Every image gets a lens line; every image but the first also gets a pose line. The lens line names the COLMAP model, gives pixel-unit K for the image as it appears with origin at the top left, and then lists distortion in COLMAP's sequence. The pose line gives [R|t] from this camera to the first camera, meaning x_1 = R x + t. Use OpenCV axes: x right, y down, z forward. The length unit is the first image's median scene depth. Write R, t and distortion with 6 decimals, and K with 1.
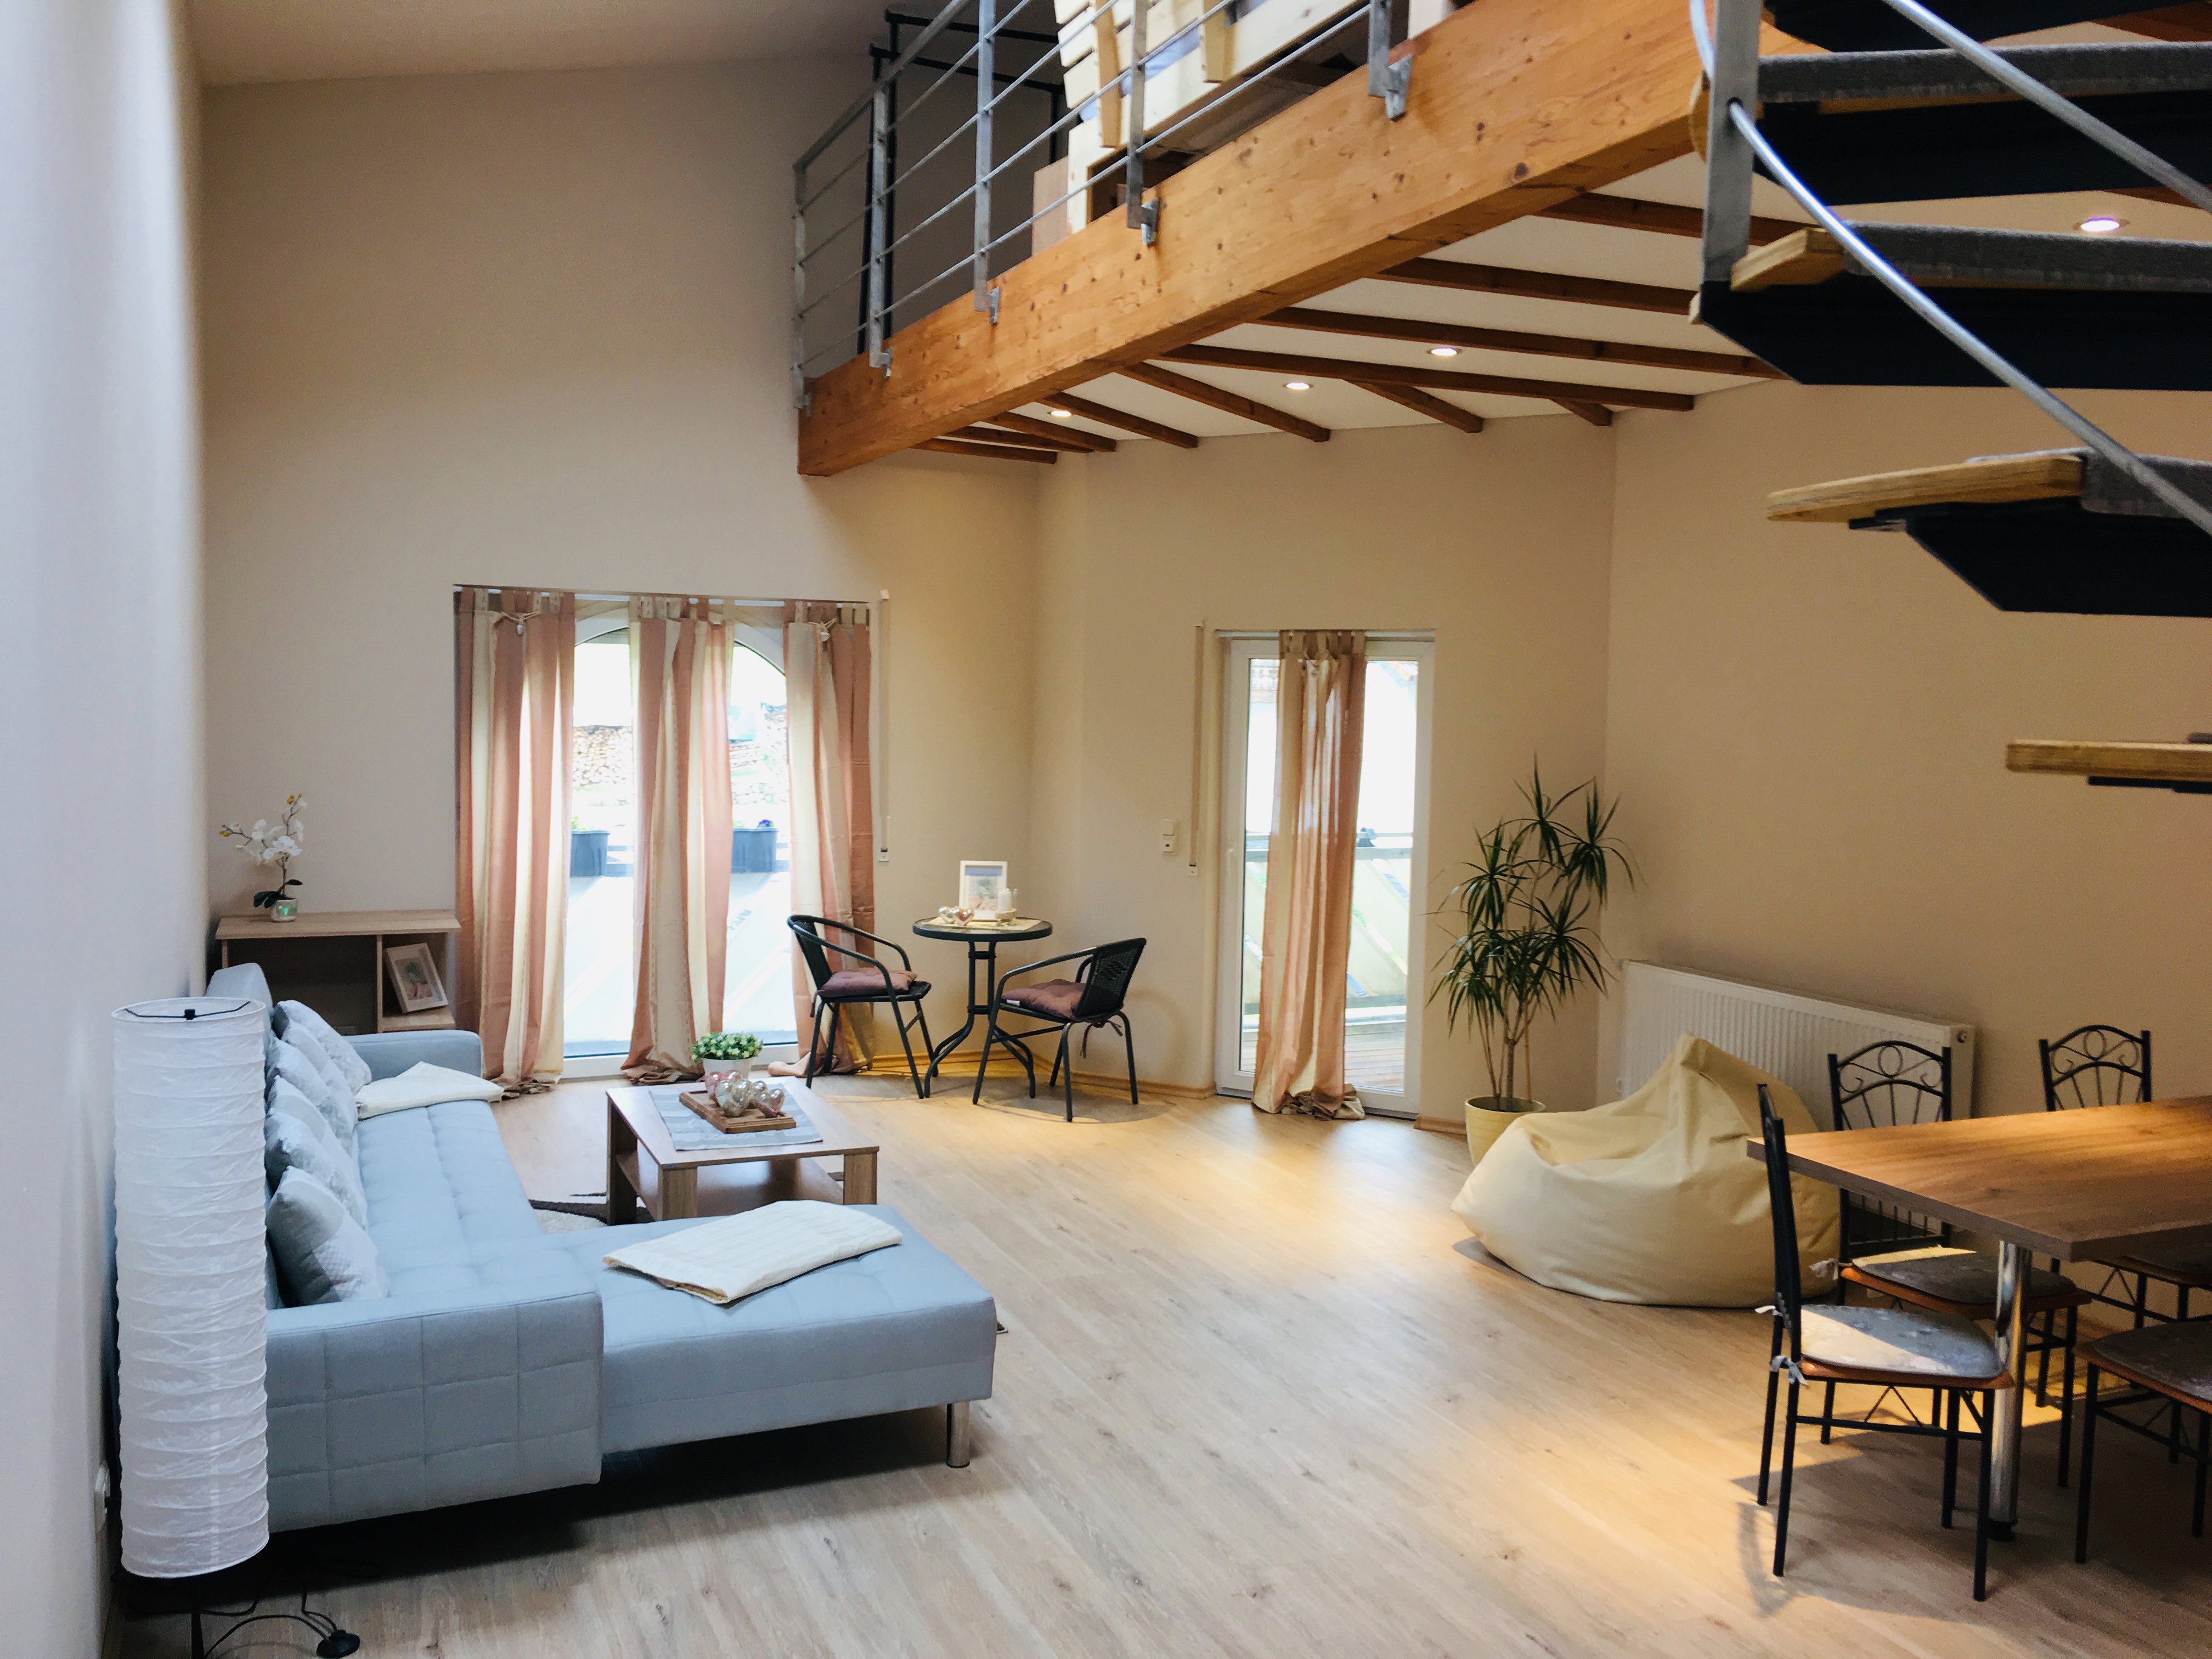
lens RADIAL K [[1888.5, 0, 1087.1], [0, 1888.5, 830.4], [0, 0, 1]] dist [0.093531, -0.122819]
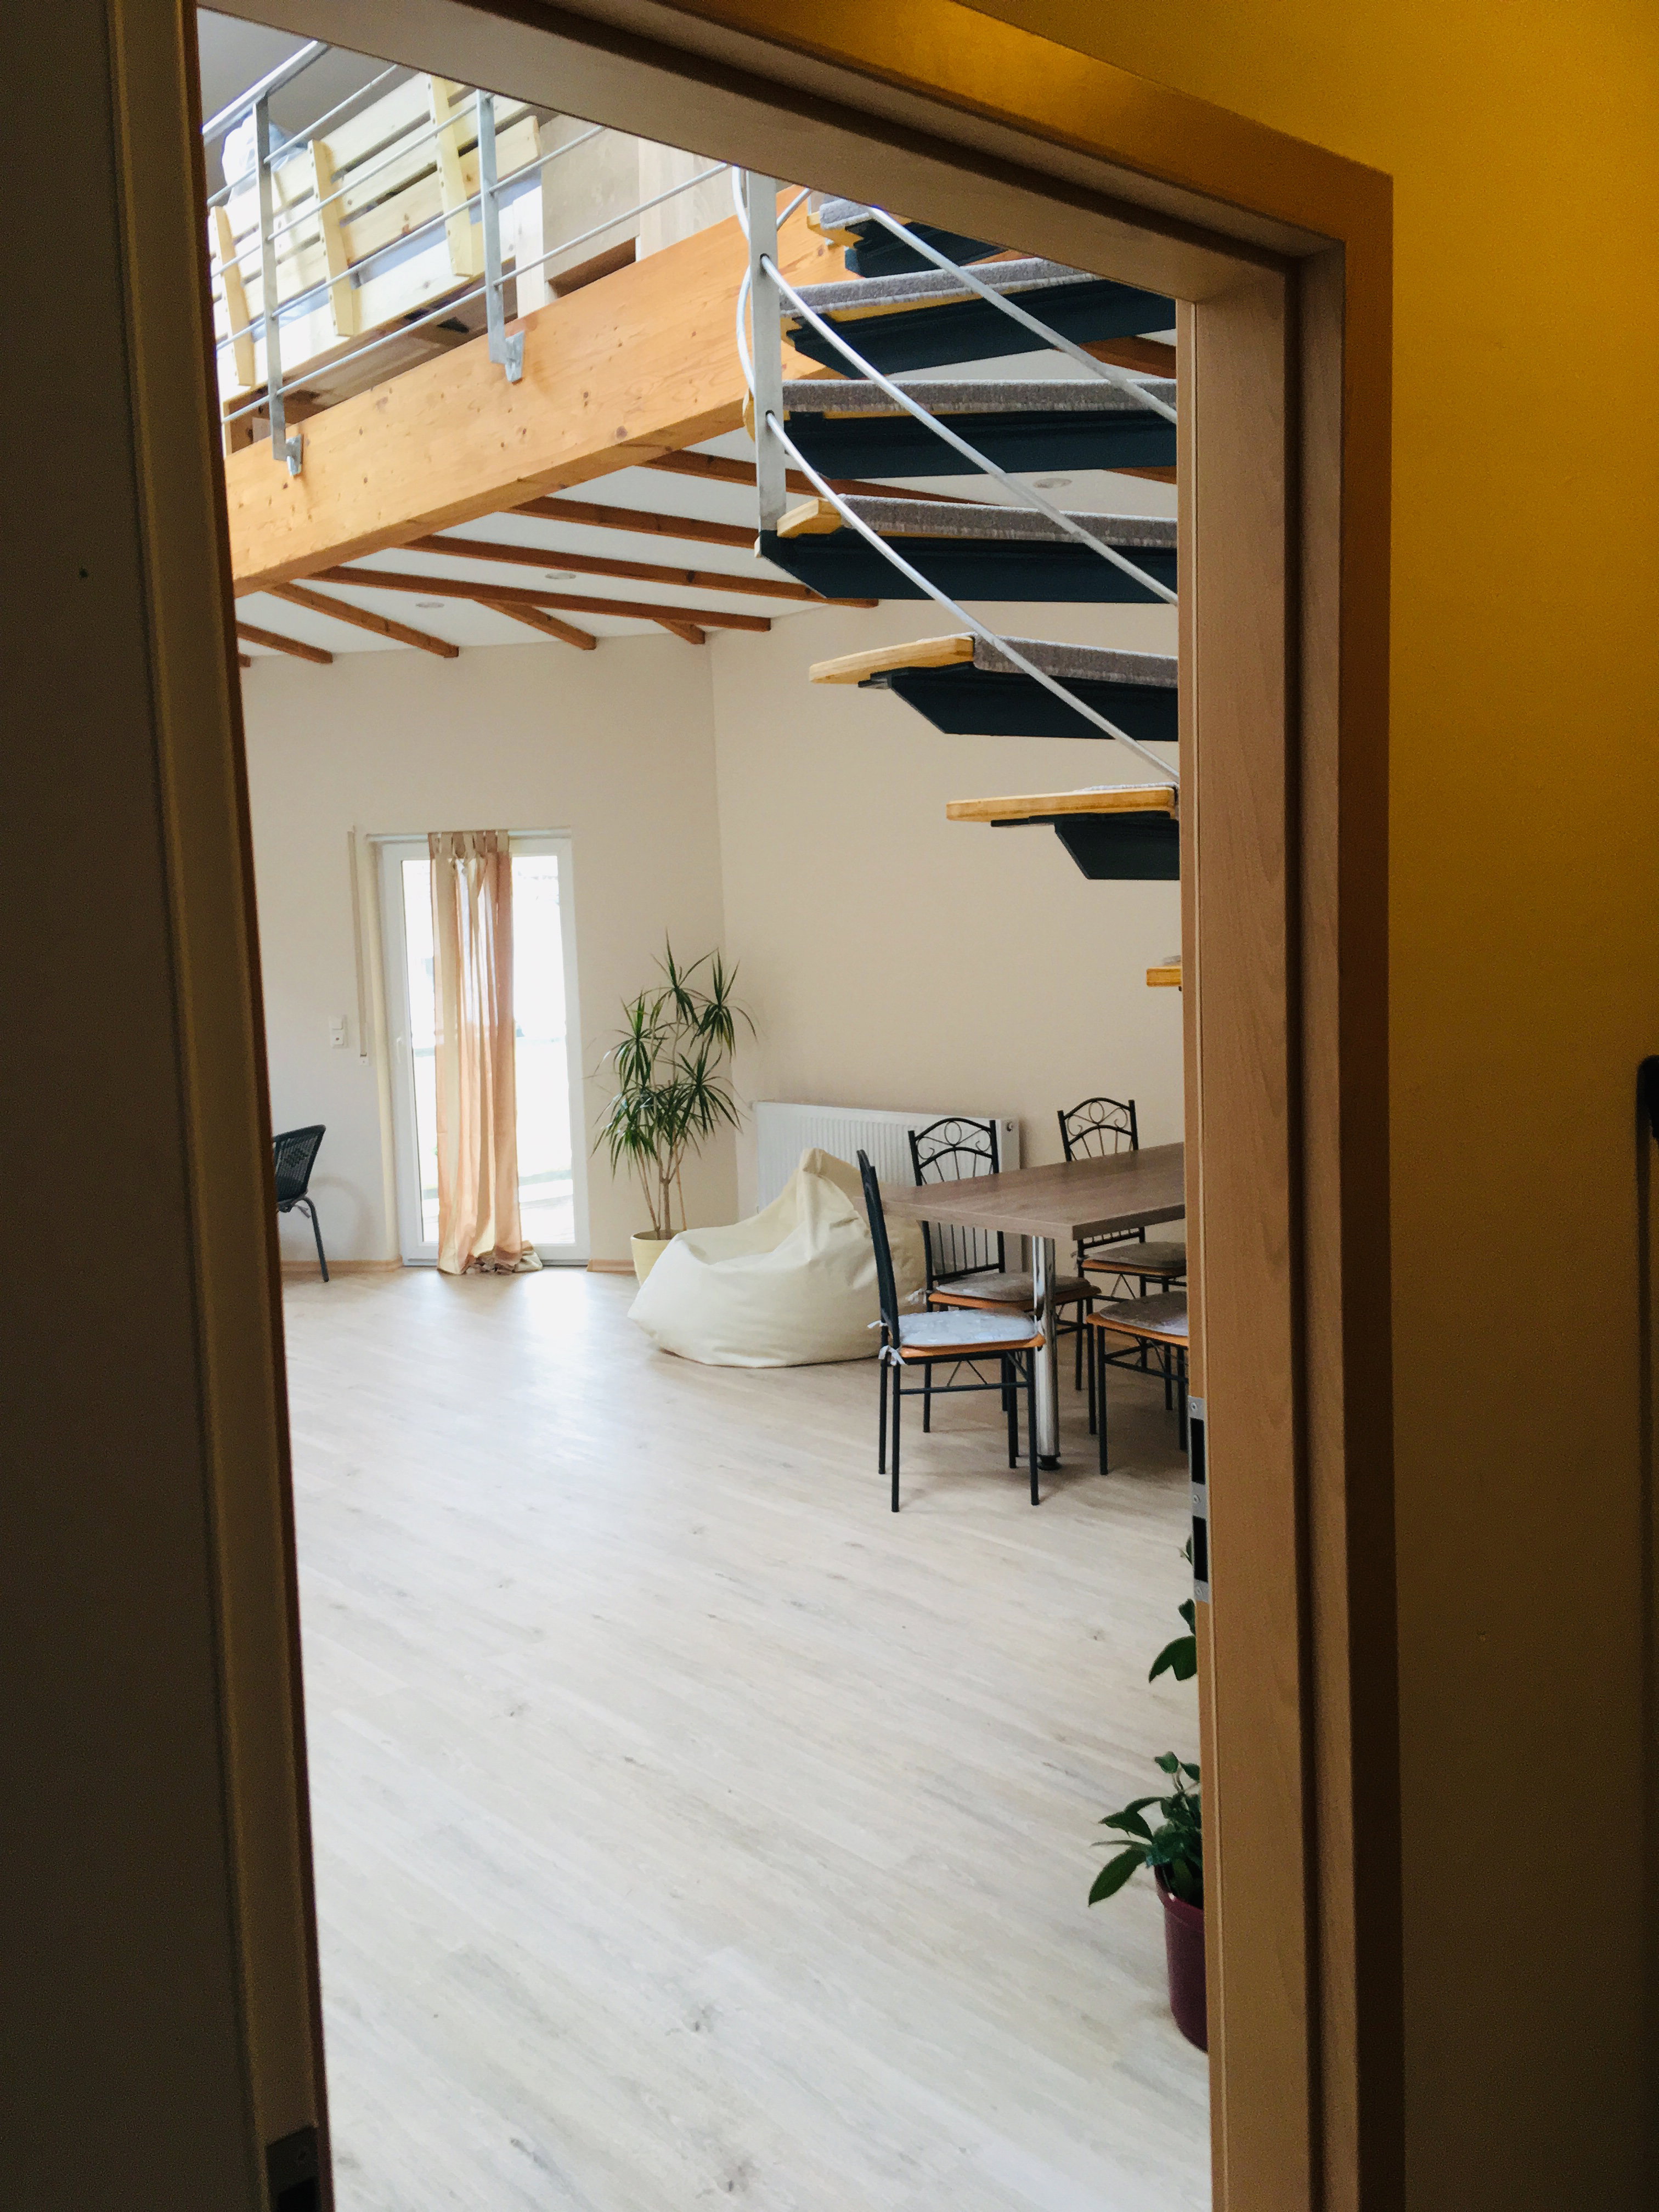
lens RADIAL K [[1888.5, 0, 835.1], [0, 1888.5, 1091.3], [0, 0, 1]] dist [0.093531, -0.122819]
pose [[0.945846, -0.081505, 0.314218, -0.050071], [0.076112, 0.996665, 0.029414, 0.044404], [-0.315567, -0.003905, 0.948895, -0.170830]]
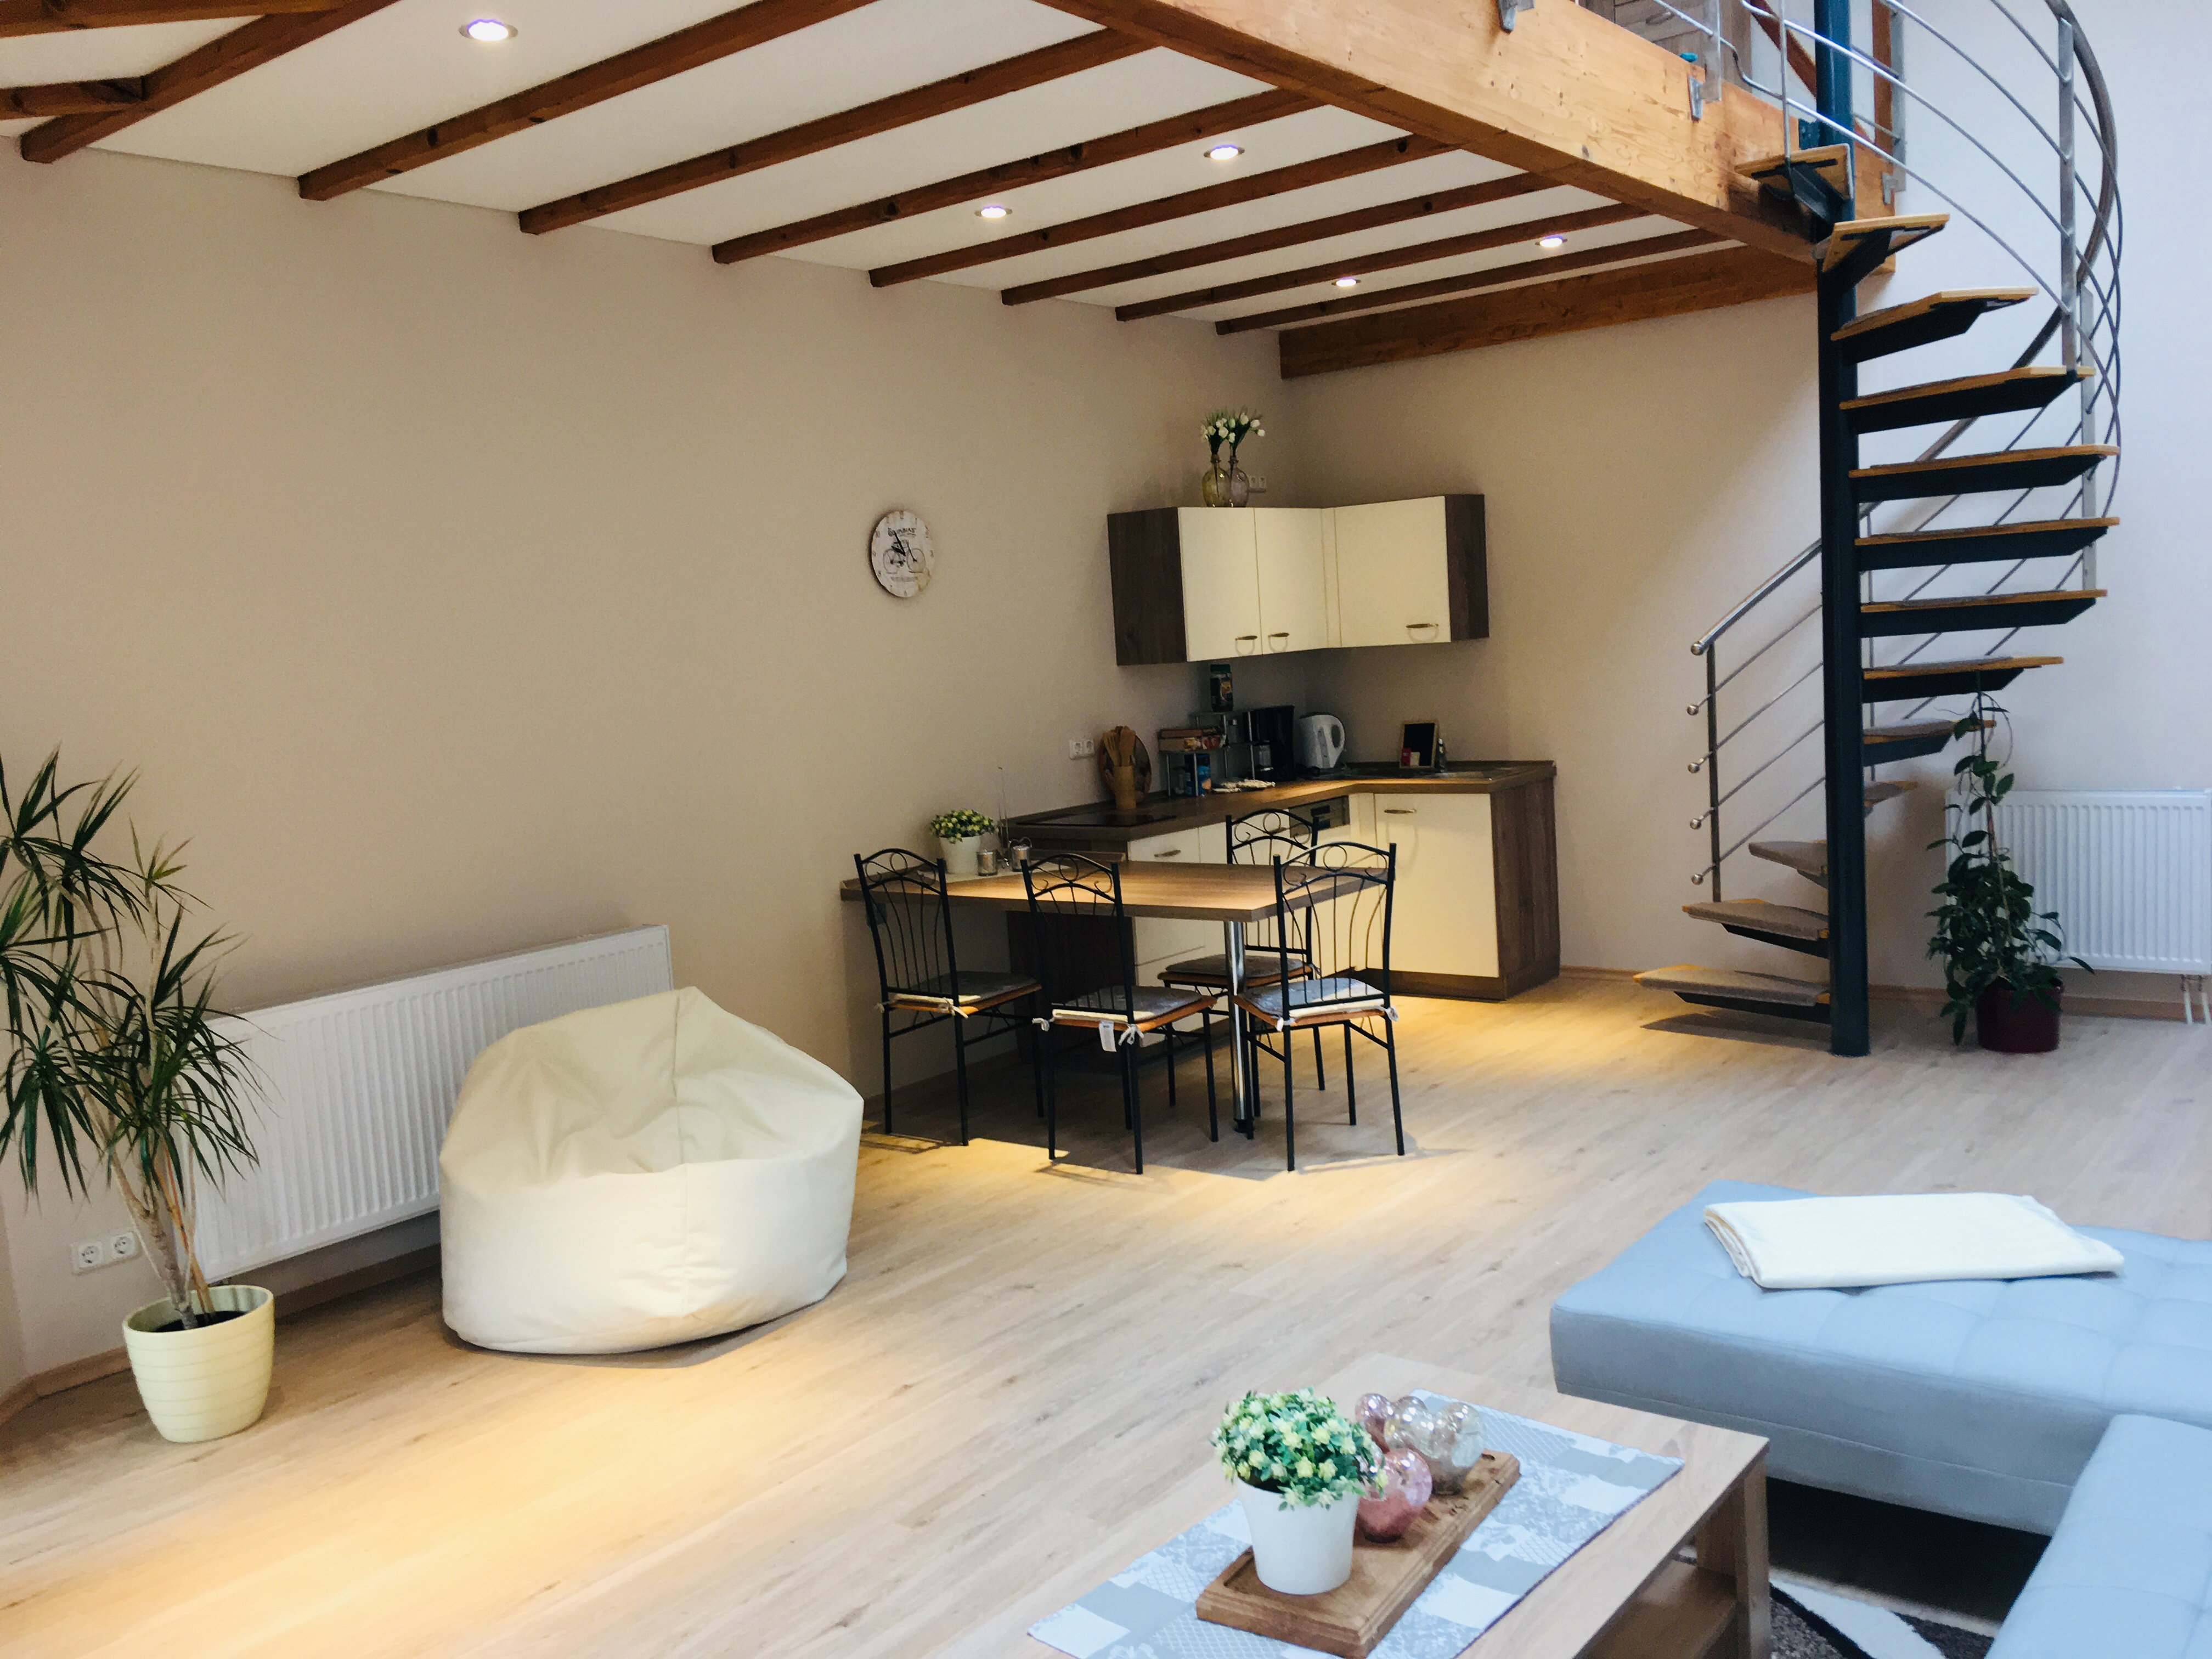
lens RADIAL K [[1888.5, 0, 1107.1], [0, 1888.5, 830.0], [0, 0, 1]] dist [0.093531, -0.122819]
pose [[-0.495304, -0.083038, 0.864742, -0.575378], [0.118006, 0.979763, 0.161674, -0.087420], [-0.860668, 0.182122, -0.475481, 1.391836]]
